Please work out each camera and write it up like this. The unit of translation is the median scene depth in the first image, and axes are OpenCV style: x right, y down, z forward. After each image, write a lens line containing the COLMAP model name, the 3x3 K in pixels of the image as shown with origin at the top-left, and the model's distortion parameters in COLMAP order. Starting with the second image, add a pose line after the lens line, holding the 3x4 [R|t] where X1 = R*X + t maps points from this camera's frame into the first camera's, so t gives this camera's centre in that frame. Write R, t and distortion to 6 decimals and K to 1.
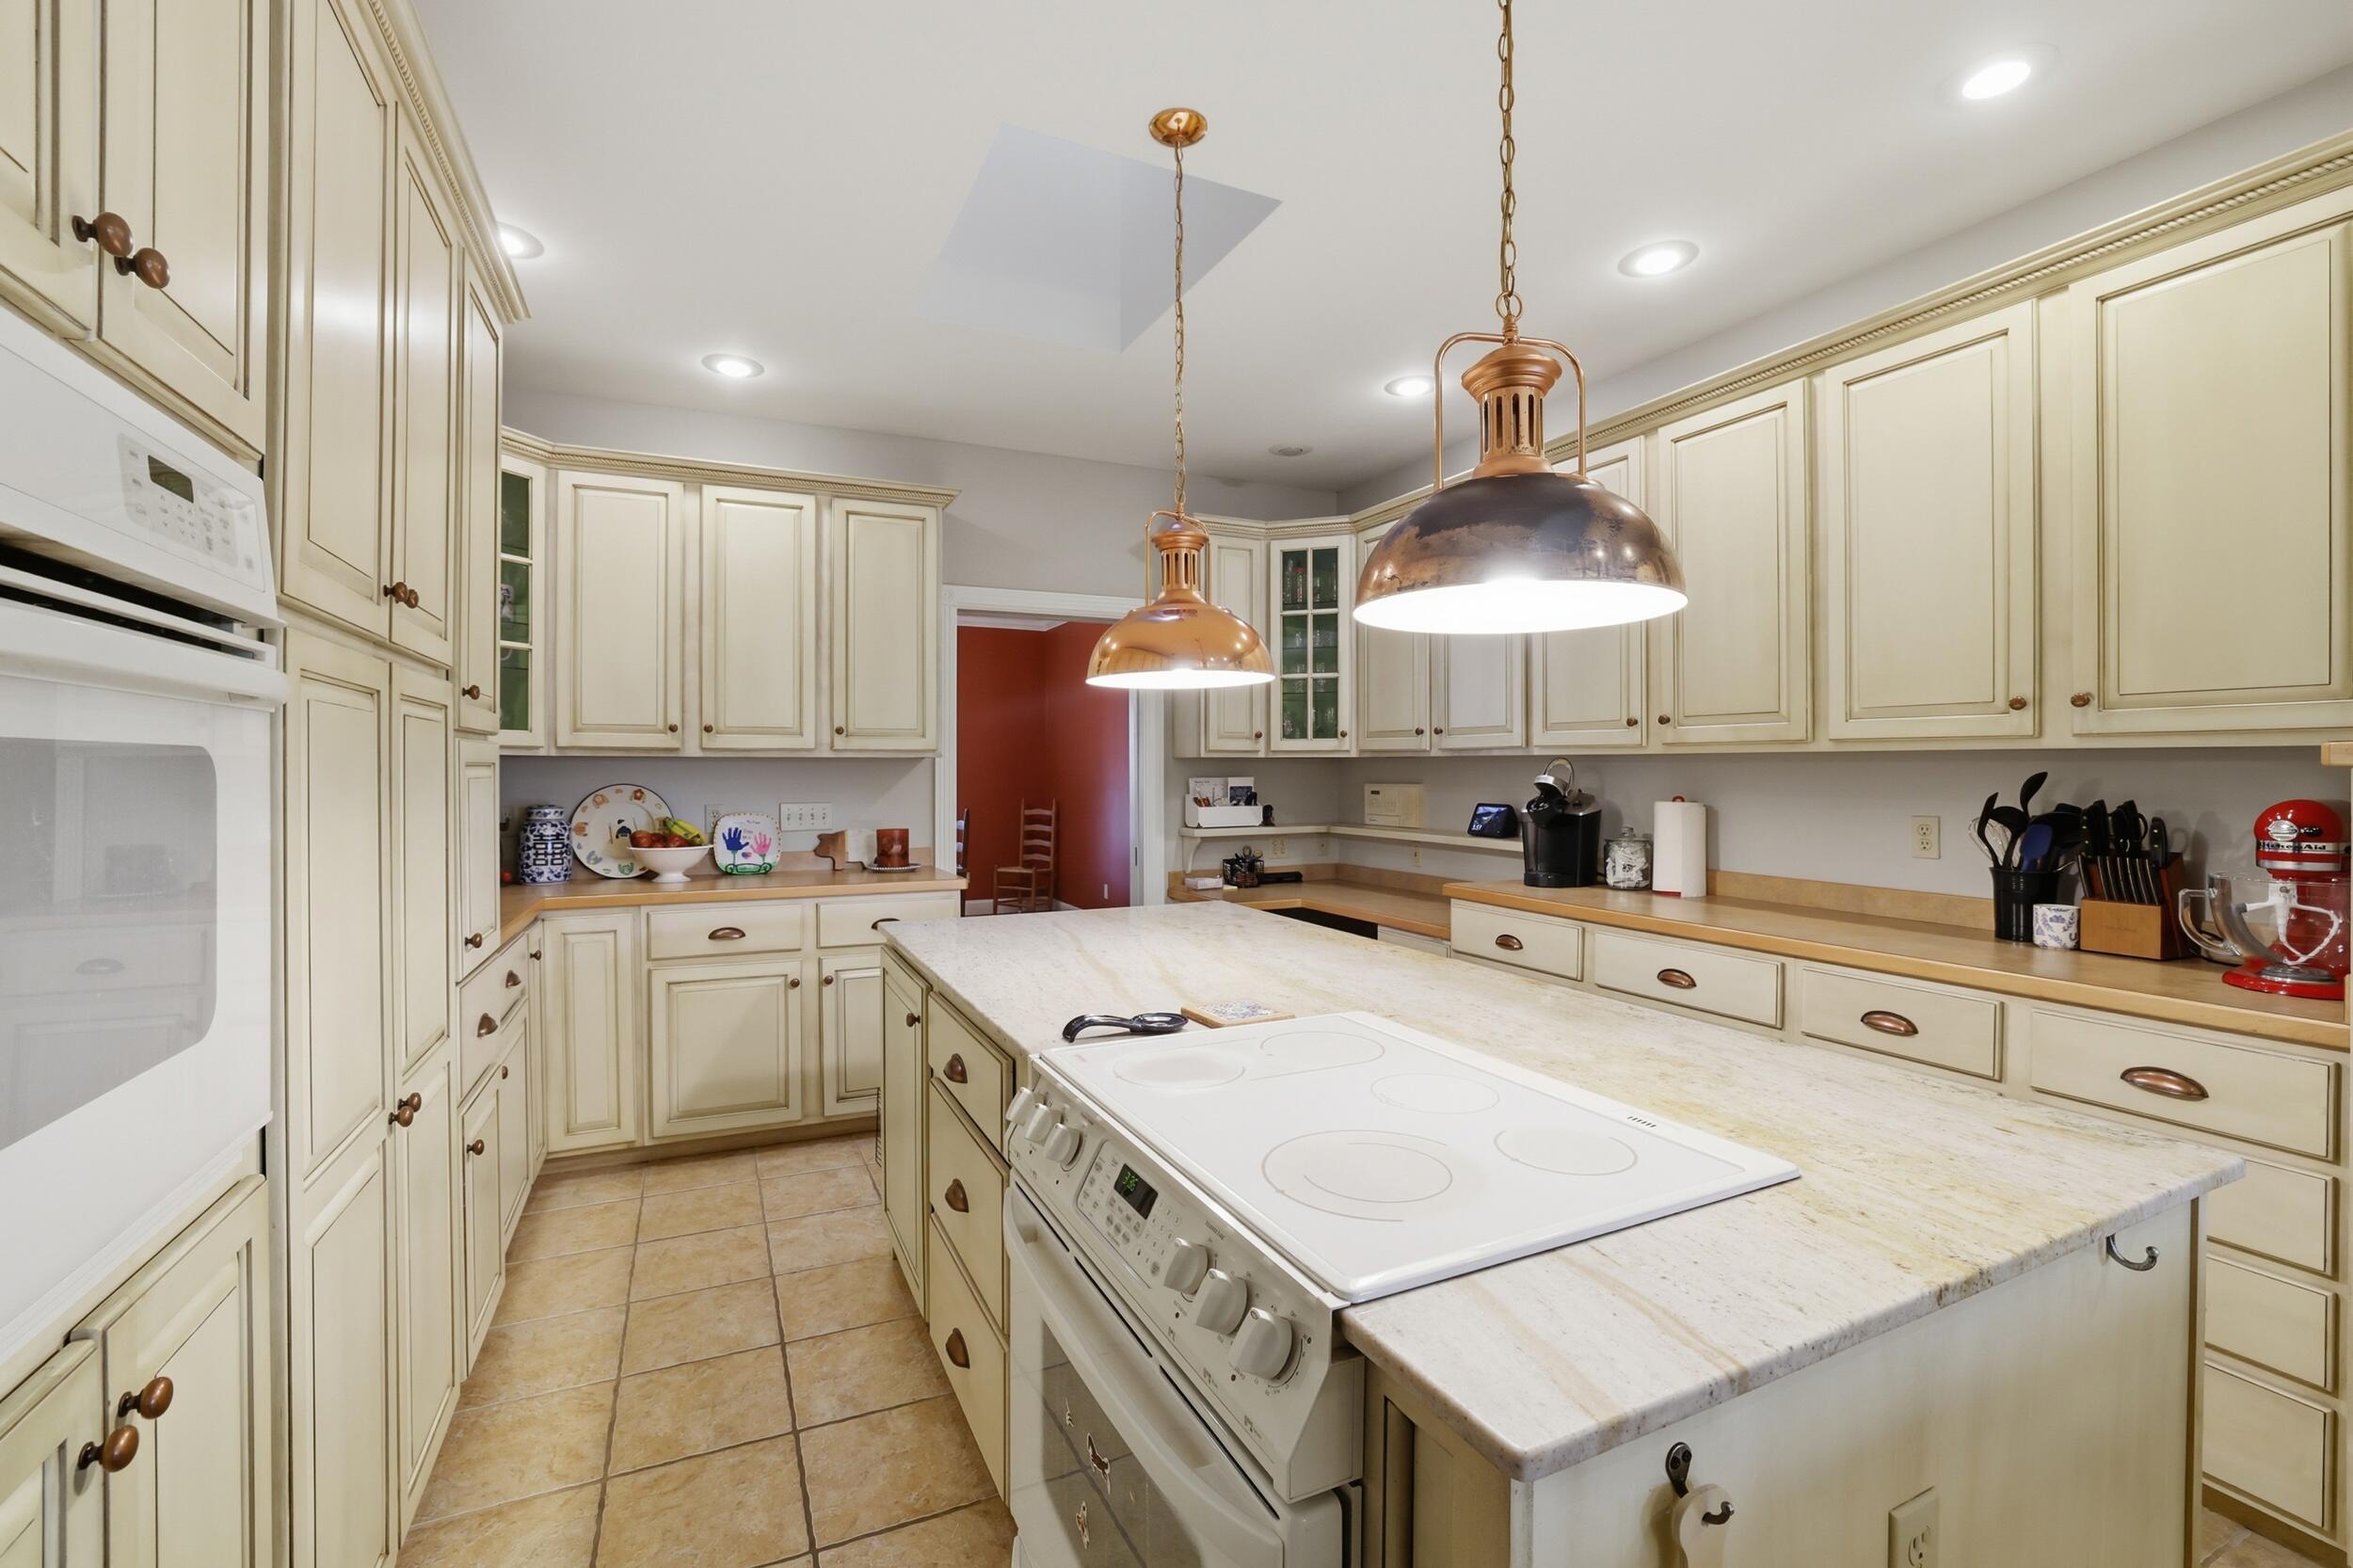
lens RADIAL K [[1001.9, 0, 1166.5], [0, 1001.9, 767.0], [0, 0, 1]] dist [-0.055018, 0.021221]
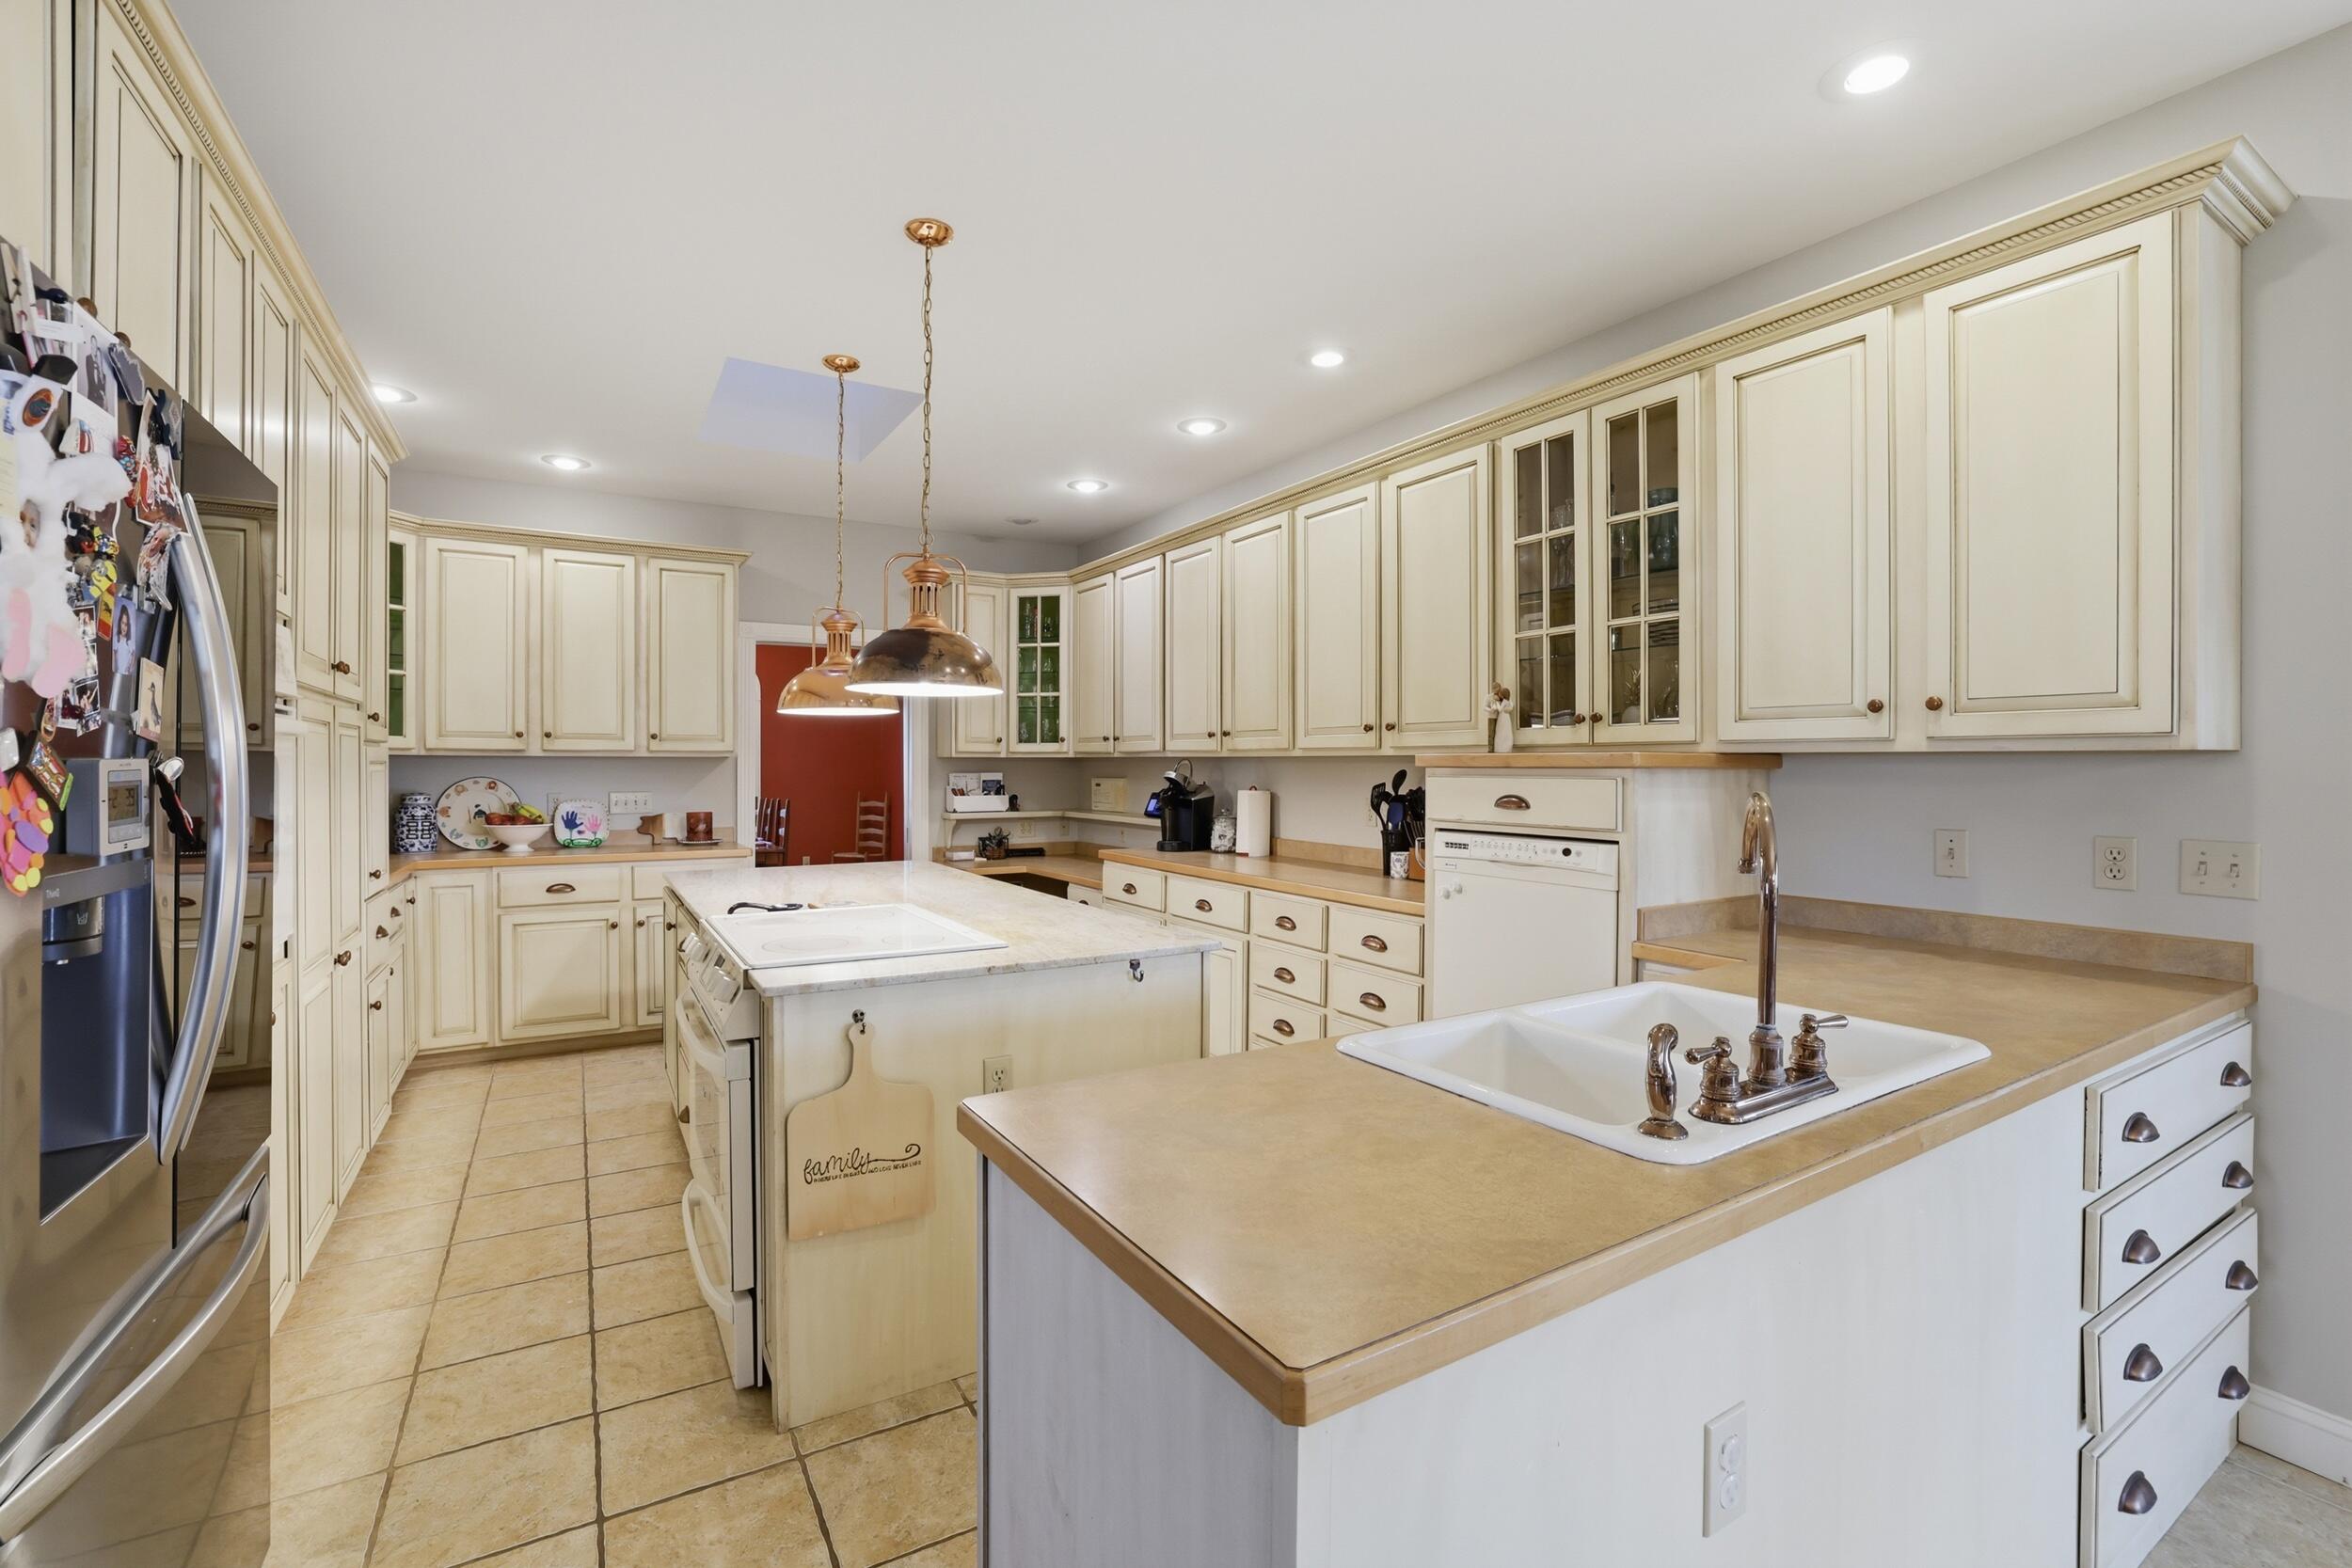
lens RADIAL K [[1001.3, 0, 1166.0], [0, 1001.3, 767.0], [0, 0, 1]] dist [-0.055018, 0.021221]
pose [[0.994772, 0.002441, 0.102092, 0.221995], [-0.002785, 0.999991, 0.003225, -0.002396], [-0.102083, -0.003493, 0.994770, -0.384132]]
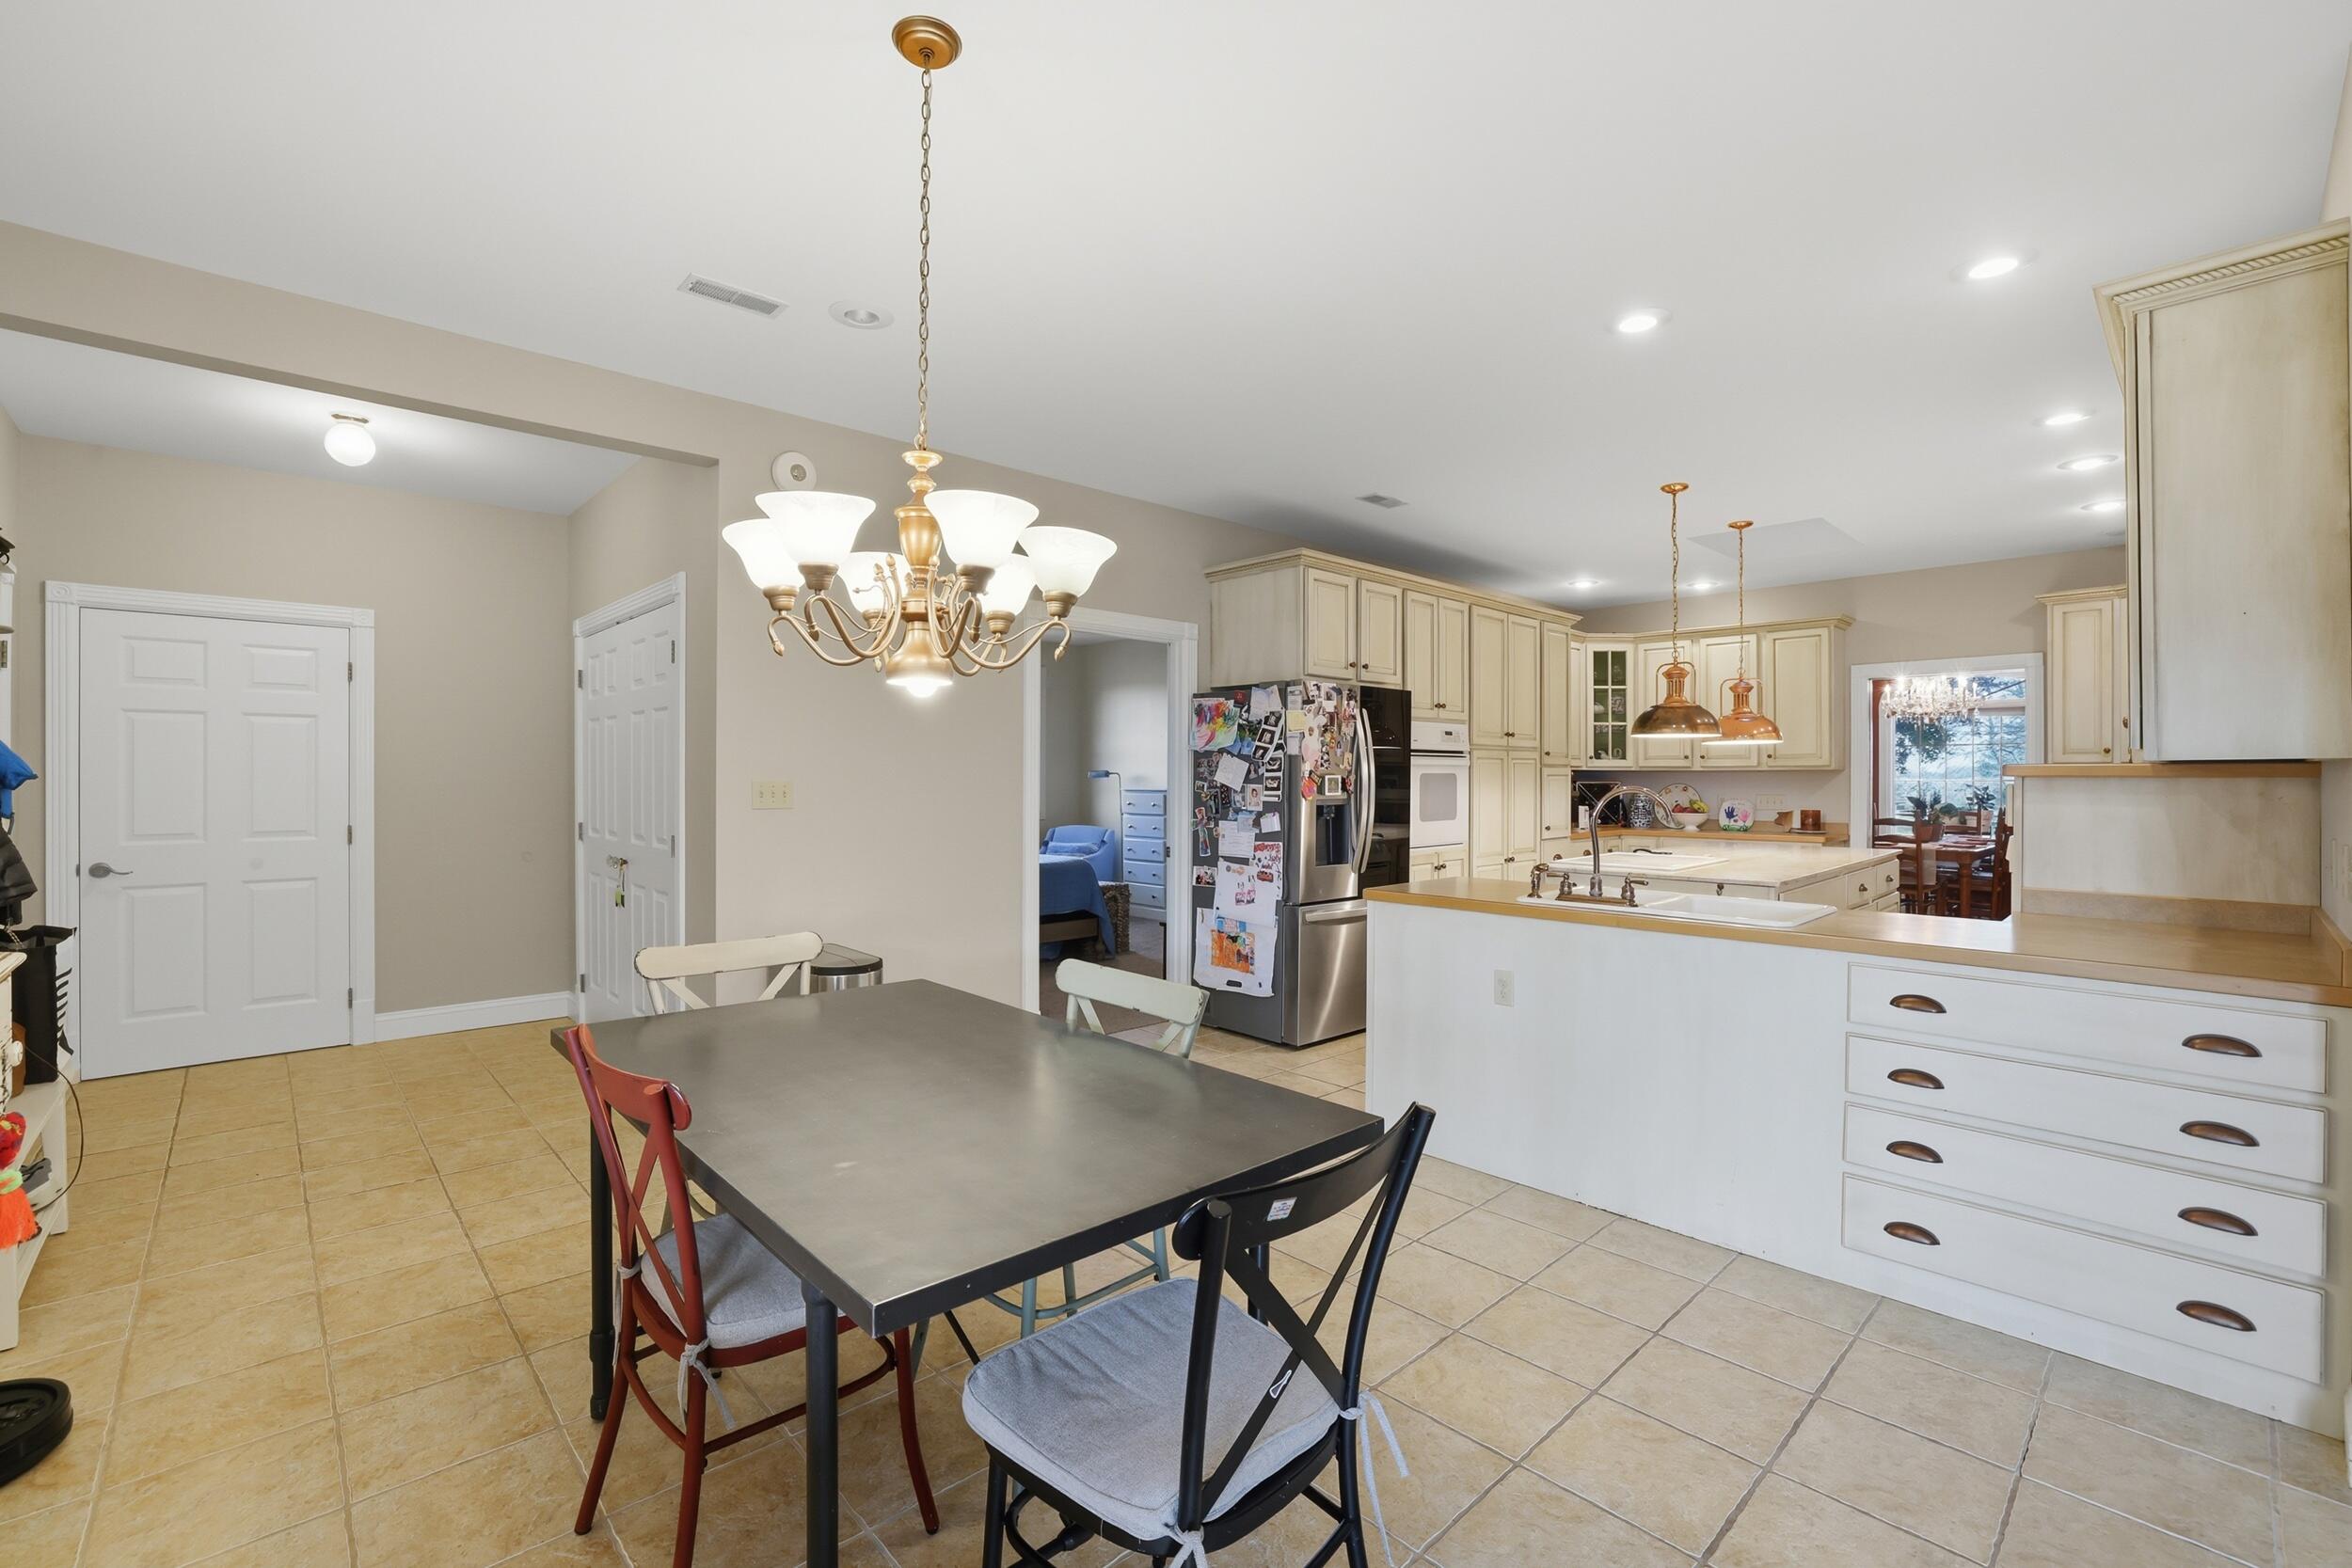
lens RADIAL K [[1001.3, 0, 1166.0], [0, 1001.3, 767.0], [0, 0, 1]] dist [-0.055018, 0.021221]
pose [[0.303664, -0.008235, -0.952744, 1.175236], [0.002027, 0.999966, -0.007997, -0.003264], [0.952777, 0.000497, 0.303670, -0.704994]]
